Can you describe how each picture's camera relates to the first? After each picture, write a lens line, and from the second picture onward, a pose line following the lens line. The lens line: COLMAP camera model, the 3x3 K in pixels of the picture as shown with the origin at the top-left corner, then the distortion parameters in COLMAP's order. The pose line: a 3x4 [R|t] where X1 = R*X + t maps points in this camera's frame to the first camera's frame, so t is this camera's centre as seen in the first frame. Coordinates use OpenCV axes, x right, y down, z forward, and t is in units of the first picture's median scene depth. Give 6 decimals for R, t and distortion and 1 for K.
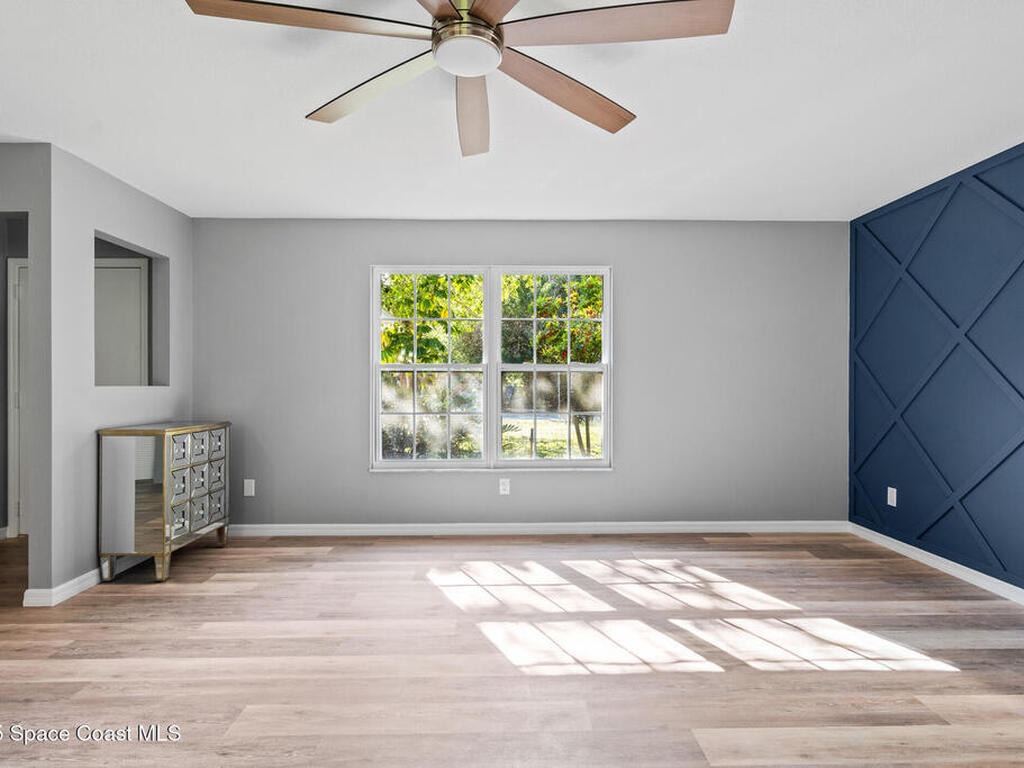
lens RADIAL K [[549.6, 0, 509.1], [0, 549.6, 384.4], [0, 0, 1]] dist [-0.002639, -0.001194]
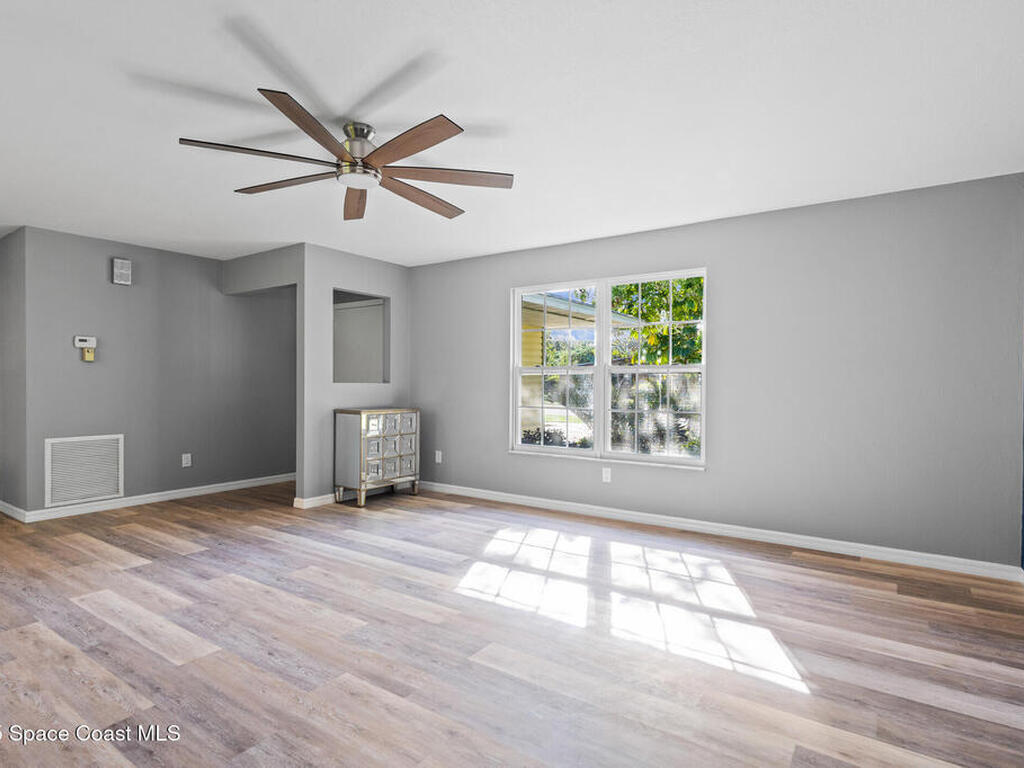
lens RADIAL K [[549.6, 0, 511.2], [0, 549.6, 390.6], [0, 0, 1]] dist [-0.002639, -0.001194]
pose [[0.814248, 0.014346, -0.580340, 0.605975], [-0.007505, 0.999871, 0.014186, -0.001299], [0.580468, -0.007196, 0.814251, -0.030900]]
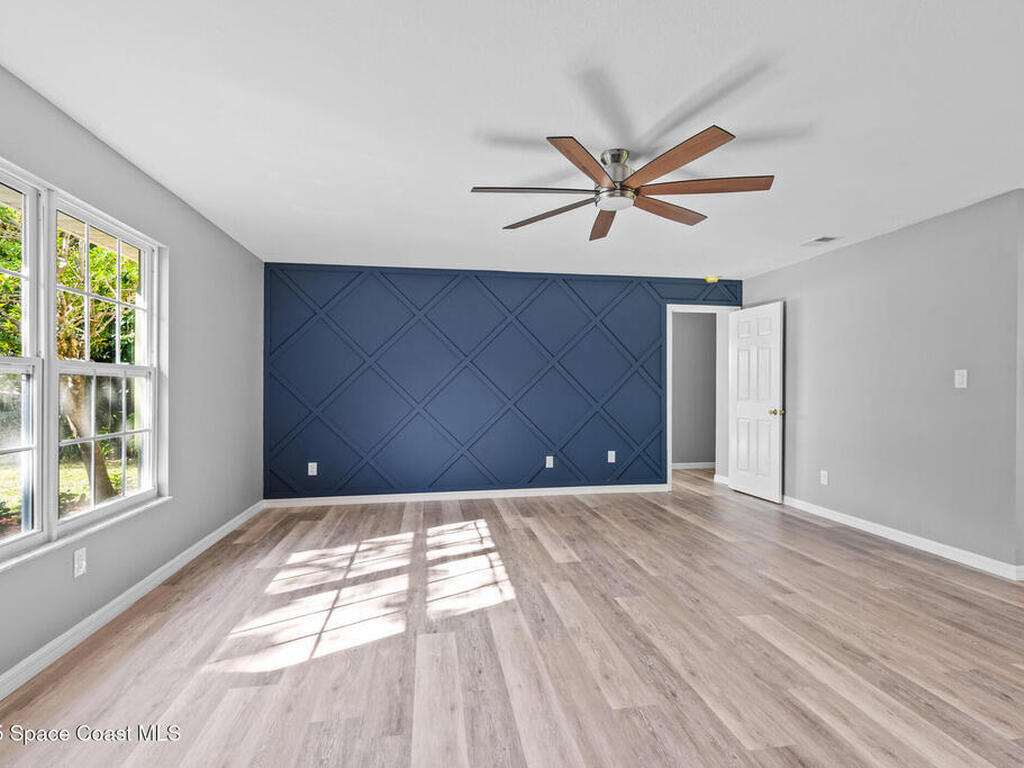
lens RADIAL K [[519.6, 0, 515.0], [0, 519.6, 388.1], [0, 0, 1]] dist [-0.007997, 0.004413]
pose [[-0.154034, -0.000813, 0.988065, -0.813896], [0.004723, 0.999988, 0.001559, -0.007029], [-0.988054, 0.004906, -0.154029, 0.769419]]
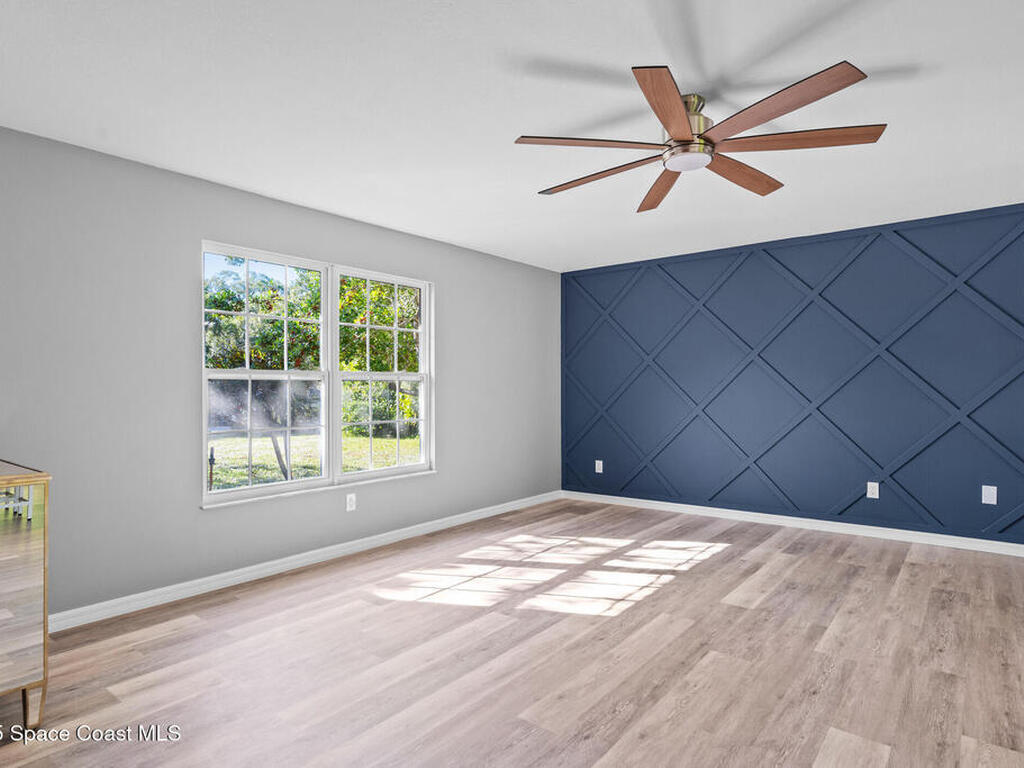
lens RADIAL K [[589.4, 0, 509.1], [0, 589.4, 385.8], [0, 0, 1]] dist [0.000976, -0.003902]
pose [[0.641967, 0.000938, 0.766732, -0.759067], [0.008106, 0.999935, -0.008010, -0.002938], [-0.766690, 0.011357, 0.641917, 0.184743]]
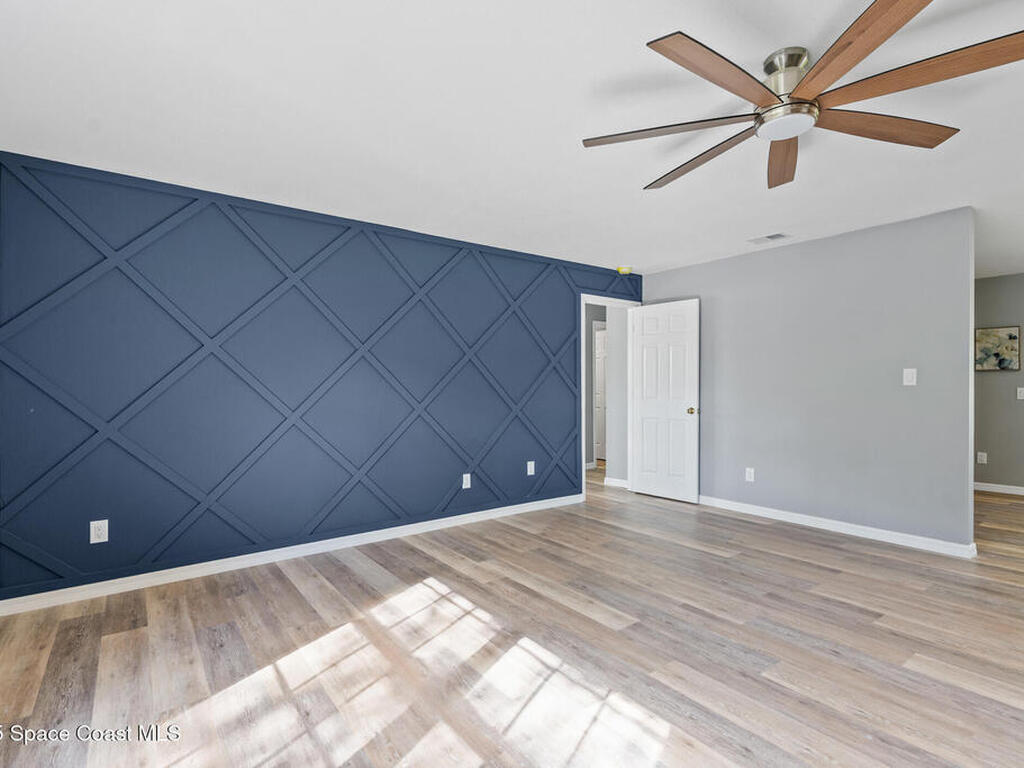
lens RADIAL K [[519.6, 0, 516.6], [0, 519.6, 385.6], [0, 0, 1]] dist [-0.007997, 0.004413]
pose [[-0.595039, 0.004756, 0.803682, -0.325386], [0.008141, 0.999967, 0.000110, -0.007847], [-0.803655, 0.006608, -0.595058, 1.076909]]
